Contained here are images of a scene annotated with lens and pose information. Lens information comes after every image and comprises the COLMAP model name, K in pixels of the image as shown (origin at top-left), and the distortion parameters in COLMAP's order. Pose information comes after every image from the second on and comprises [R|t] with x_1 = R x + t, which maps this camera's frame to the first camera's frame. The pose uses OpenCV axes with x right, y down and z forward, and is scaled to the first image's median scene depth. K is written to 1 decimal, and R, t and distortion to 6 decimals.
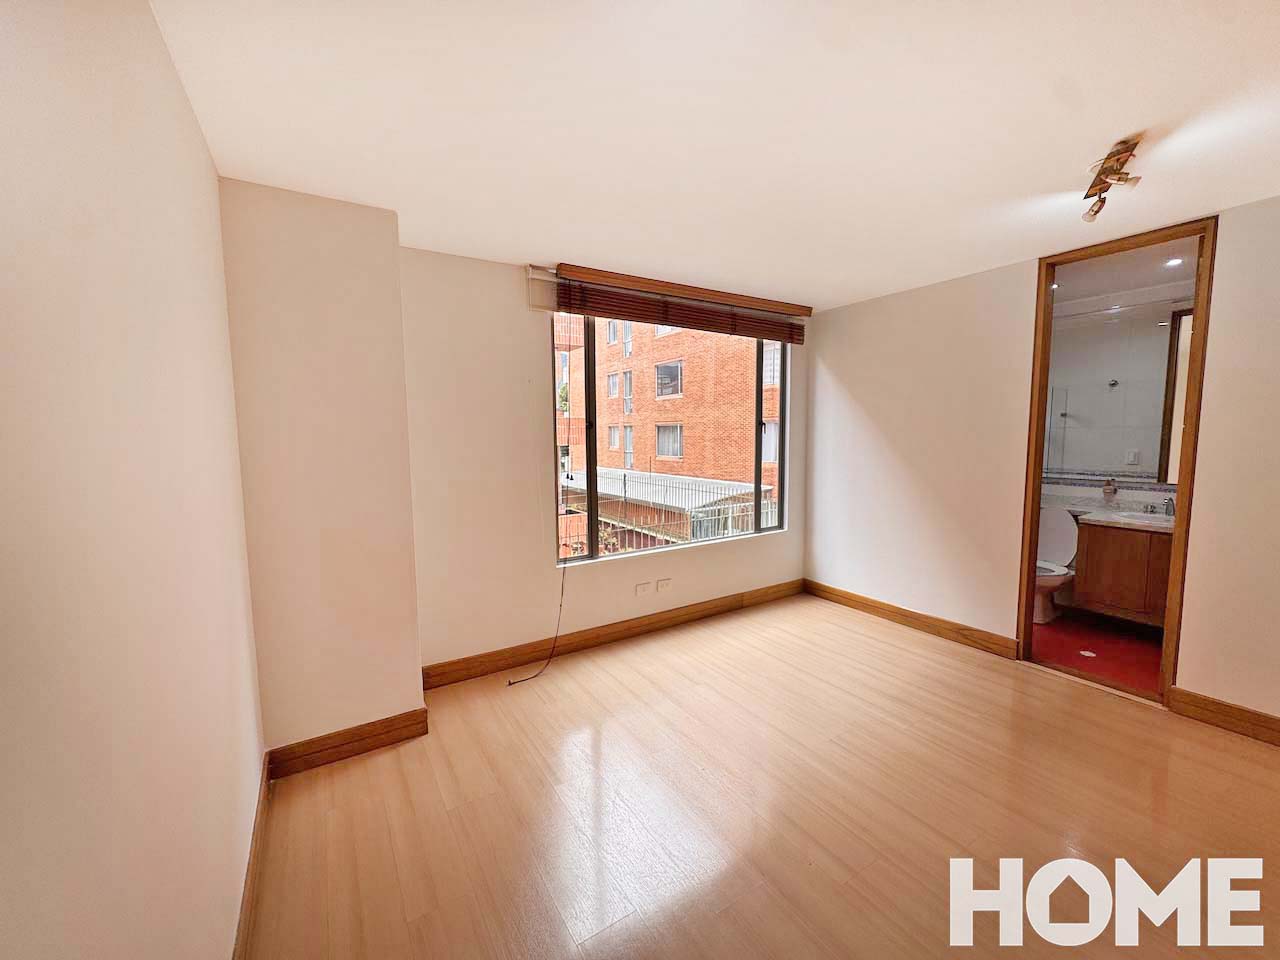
lens RADIAL K [[514.8, 0, 643.0], [0, 514.8, 478.5], [0, 0, 1]] dist [0.002583, 0.000711]
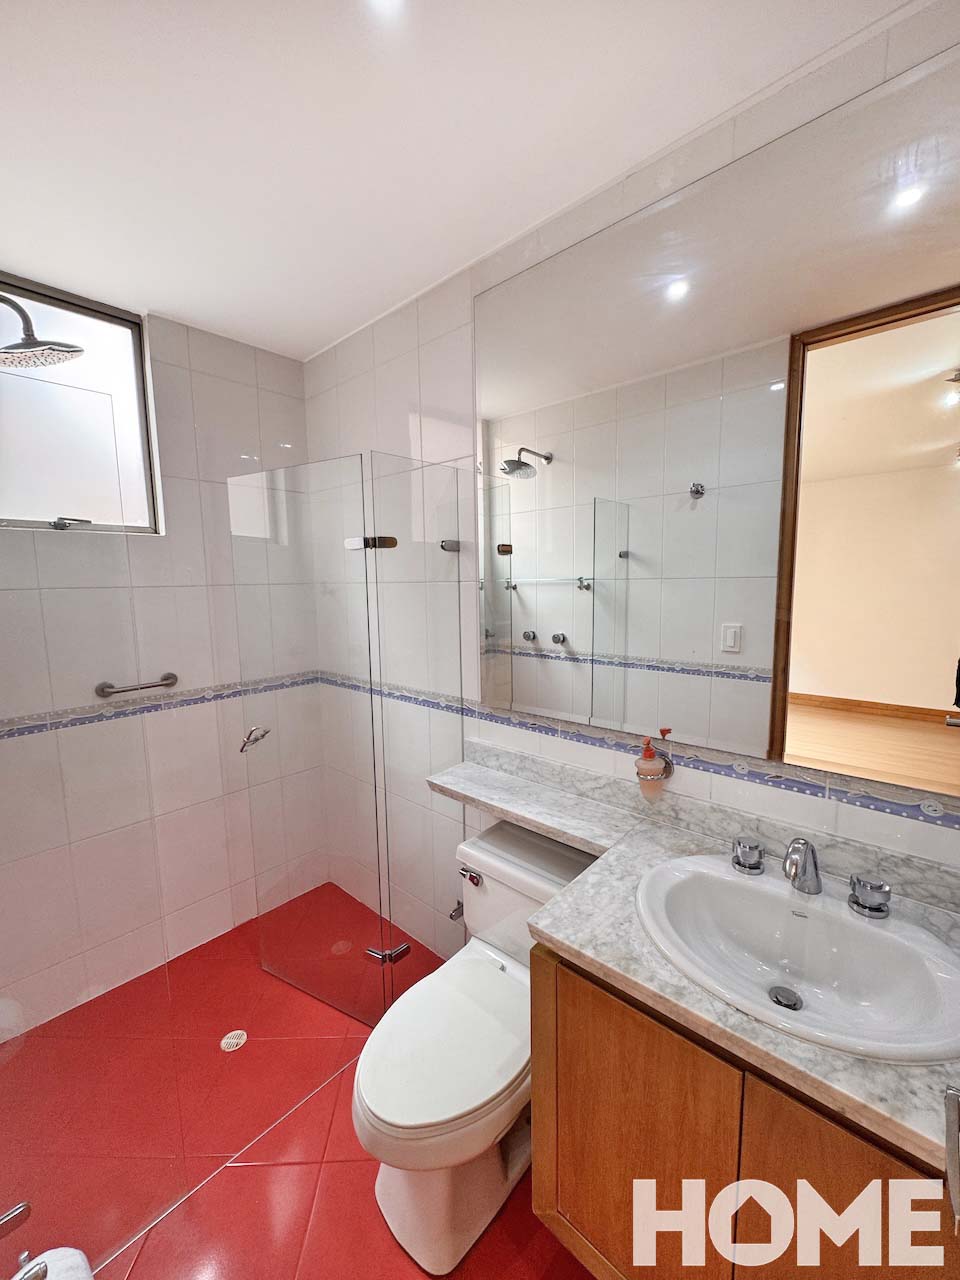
lens RADIAL K [[514.8, 0, 475.9], [0, 514.8, 640.6], [0, 0, 1]] dist [0.002583, 0.000711]
pose [[0.966607, -0.038436, 0.253364, 0.655914], [0.032694, 0.999105, 0.026834, -0.068200], [-0.254169, -0.017655, 0.966999, 0.652167]]
